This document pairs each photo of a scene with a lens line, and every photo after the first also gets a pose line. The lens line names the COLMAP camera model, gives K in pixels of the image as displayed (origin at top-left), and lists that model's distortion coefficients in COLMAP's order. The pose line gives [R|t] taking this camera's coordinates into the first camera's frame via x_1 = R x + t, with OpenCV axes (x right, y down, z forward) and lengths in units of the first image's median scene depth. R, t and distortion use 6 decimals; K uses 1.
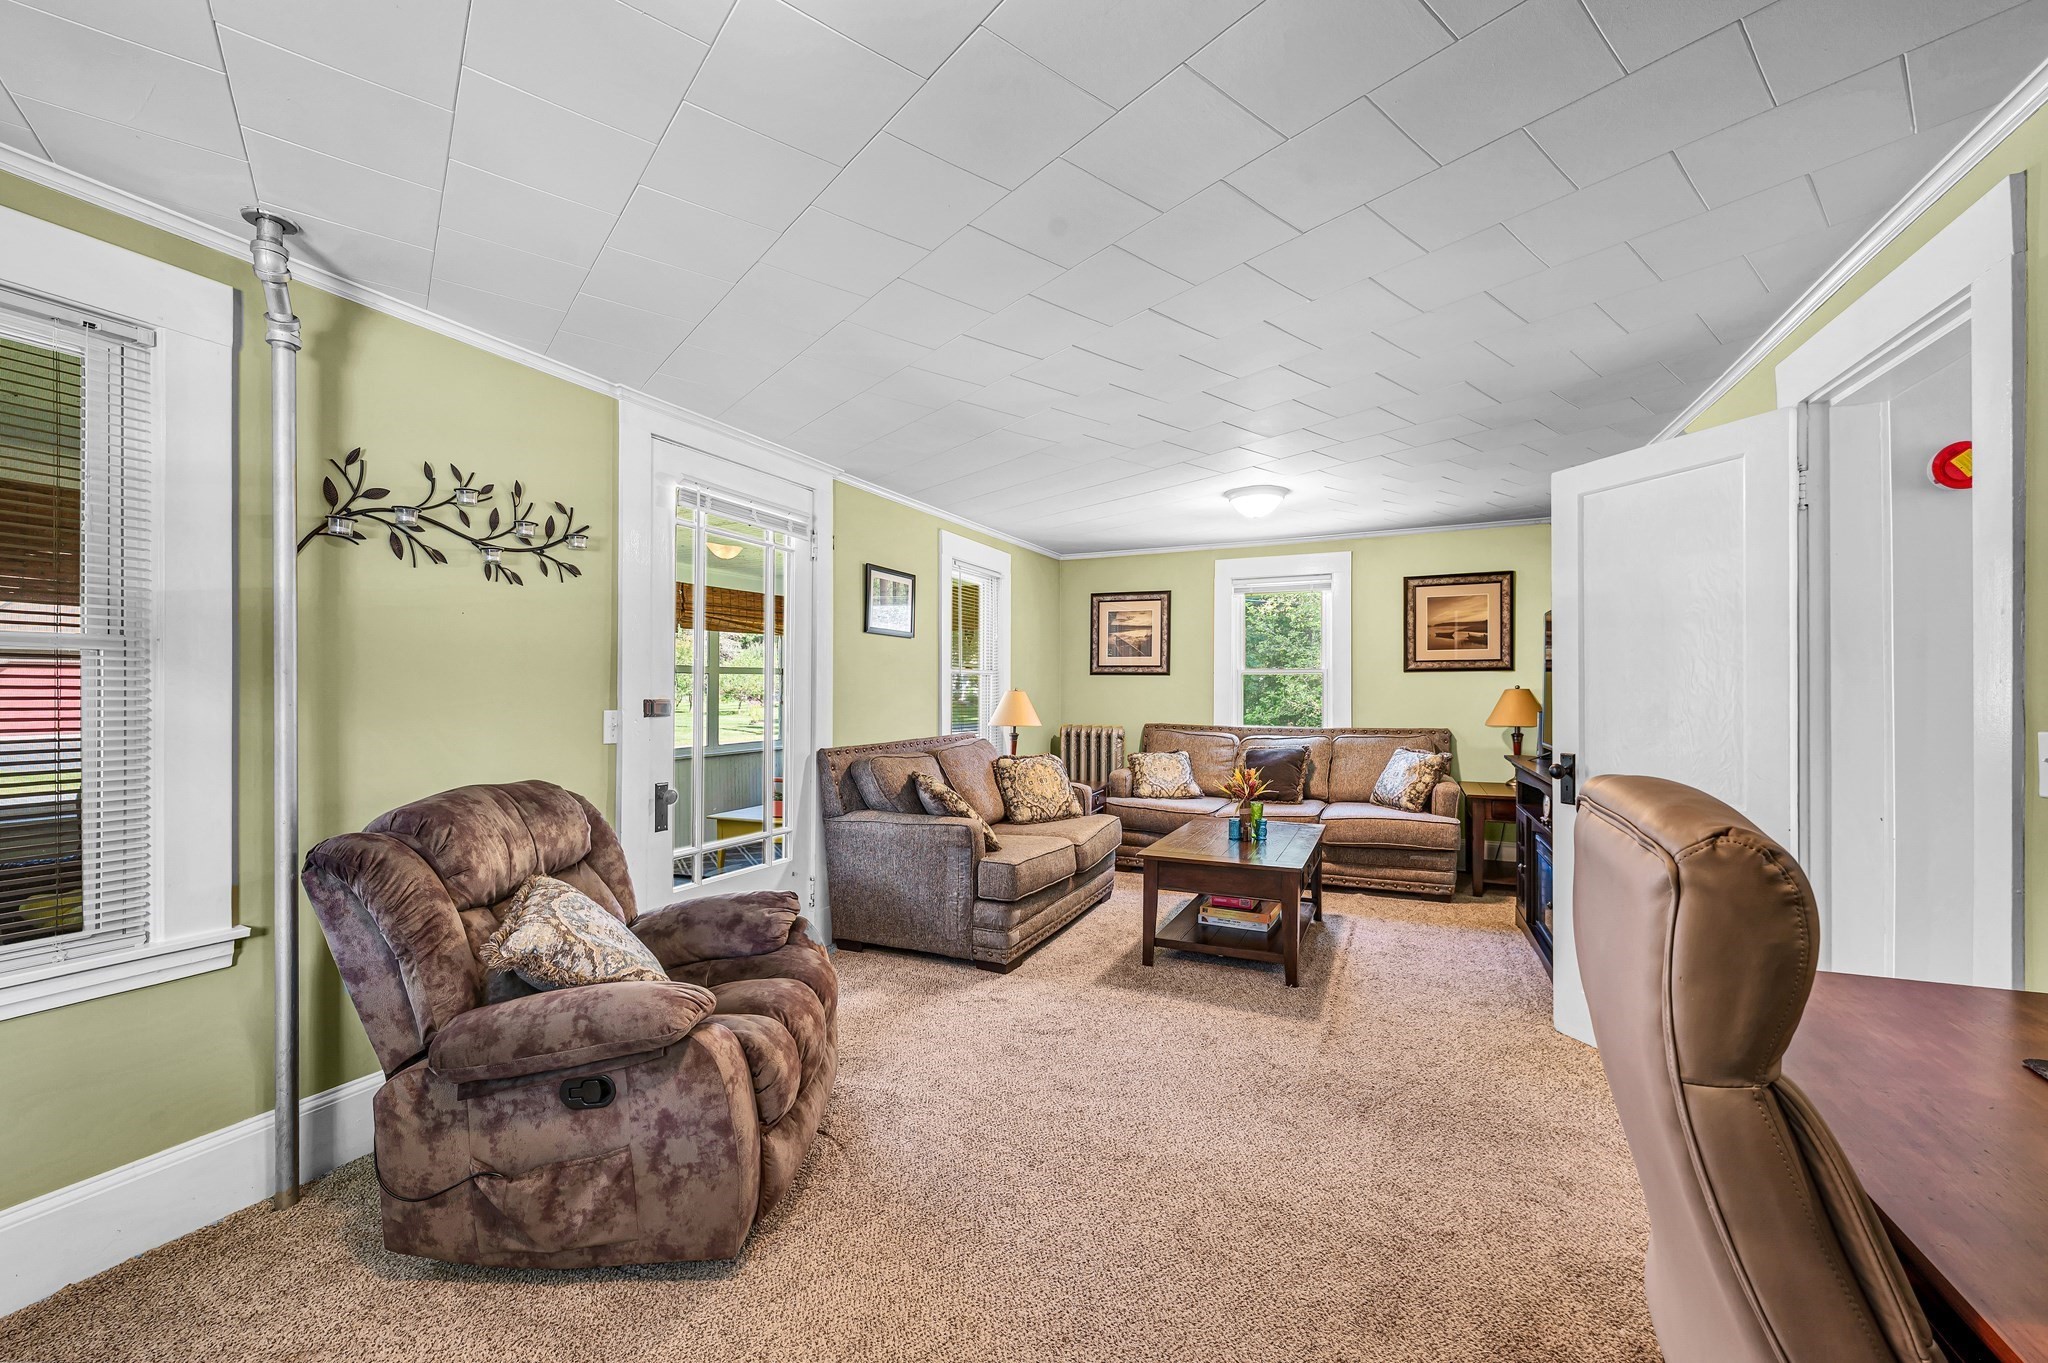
lens RADIAL K [[827.0, 0, 1020.0], [0, 827.0, 686.7], [0, 0, 1]] dist [0.001246, 0.000106]
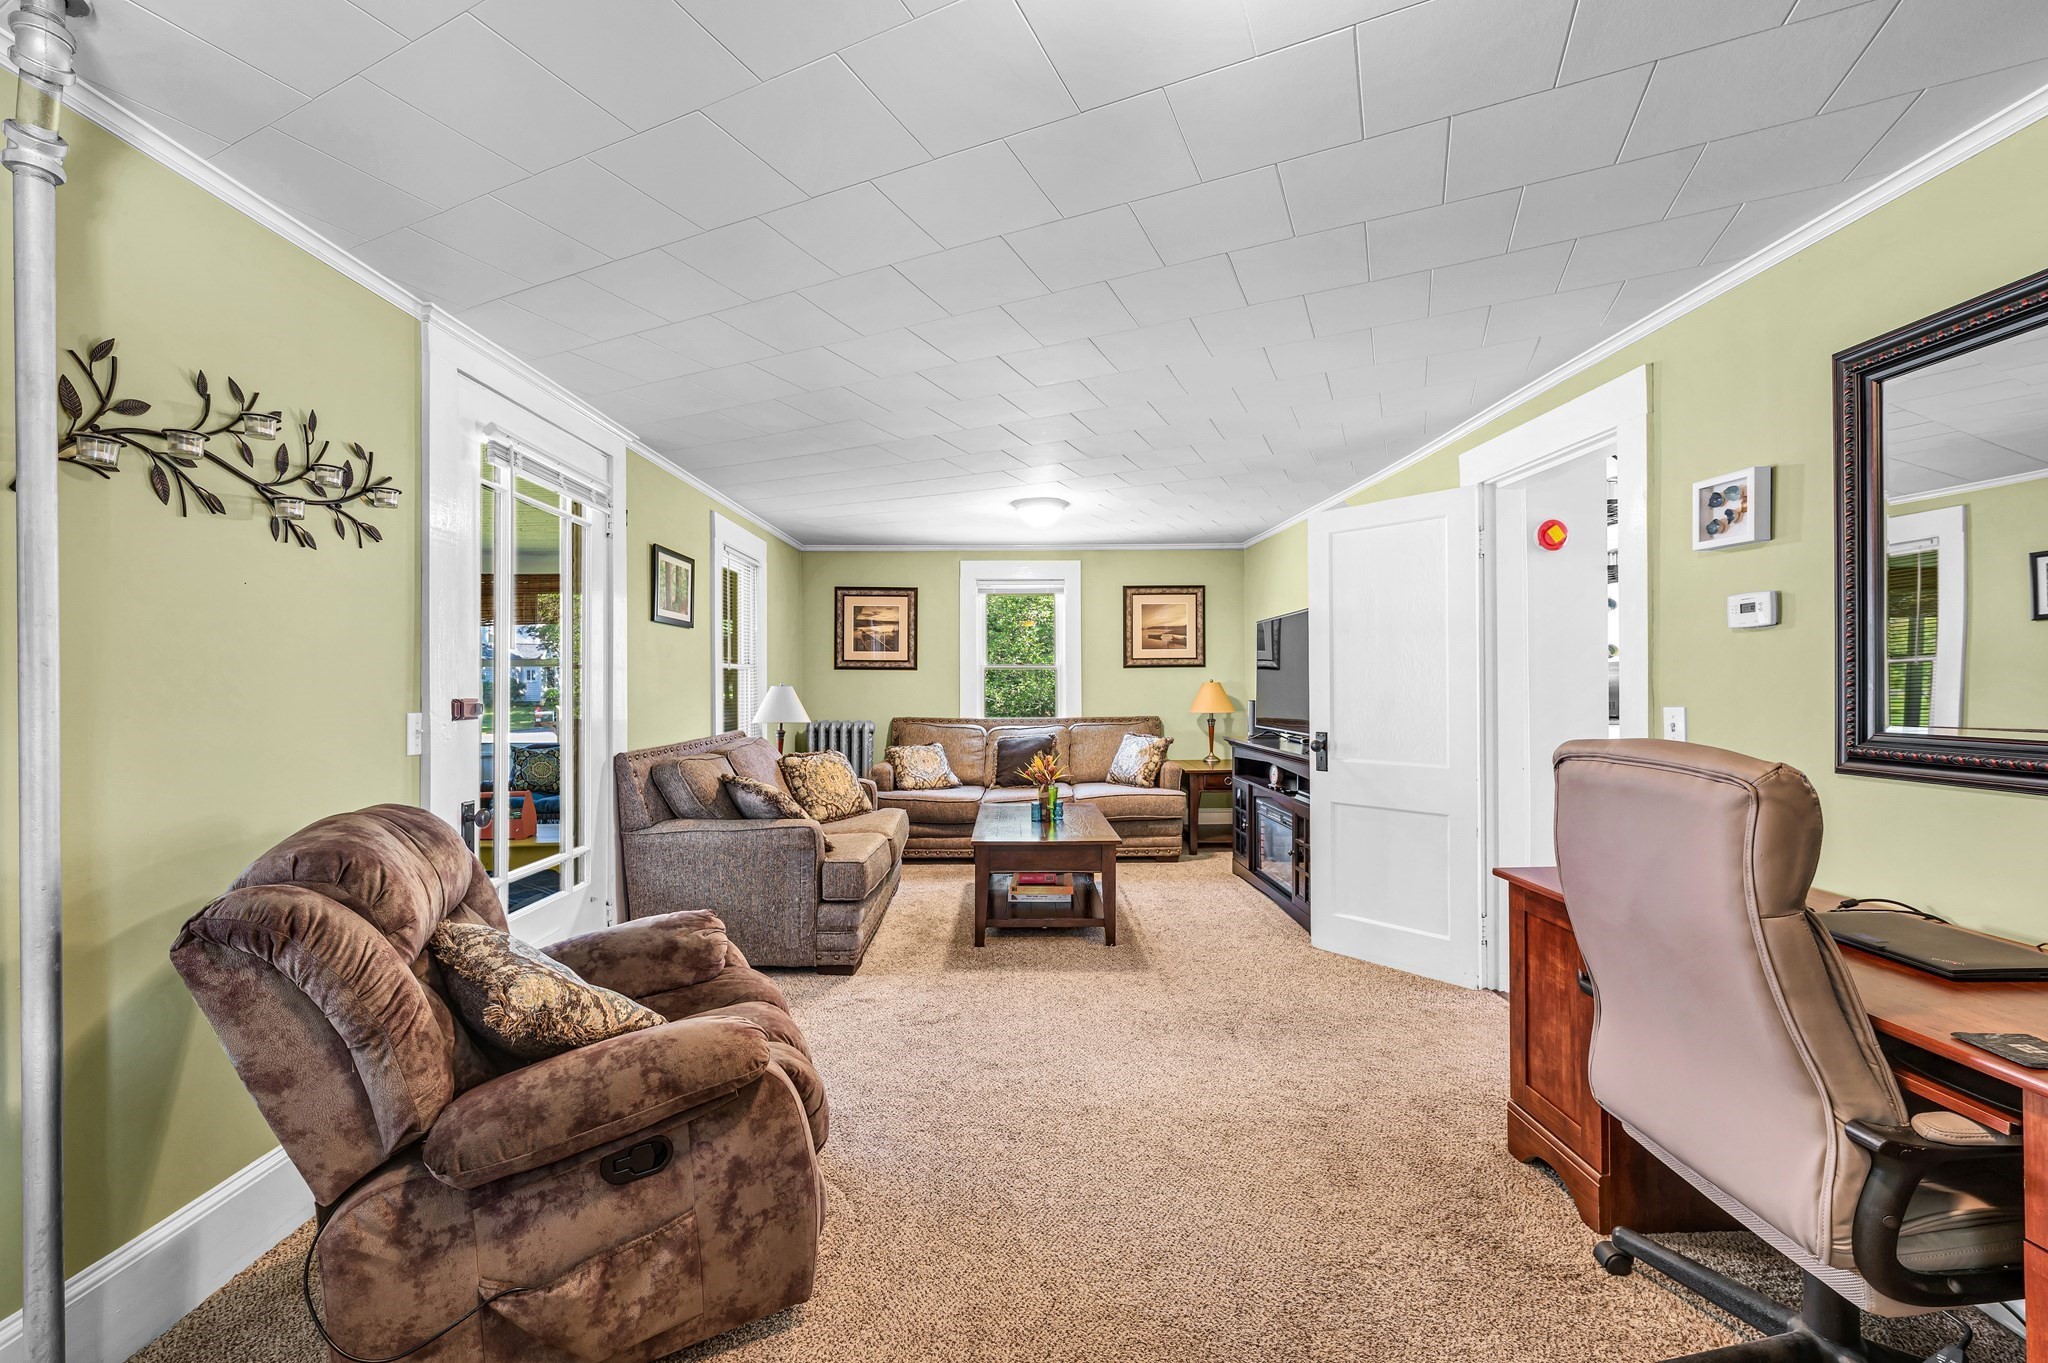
lens RADIAL K [[827.0, 0, 1022.1], [0, 827.0, 679.5], [0, 0, 1]] dist [0.001246, 0.000106]
pose [[0.901146, -0.001851, 0.433512, -0.356927], [0.002703, 0.999995, -0.001350, -0.000971], [-0.433508, 0.002388, 0.901147, 0.040873]]
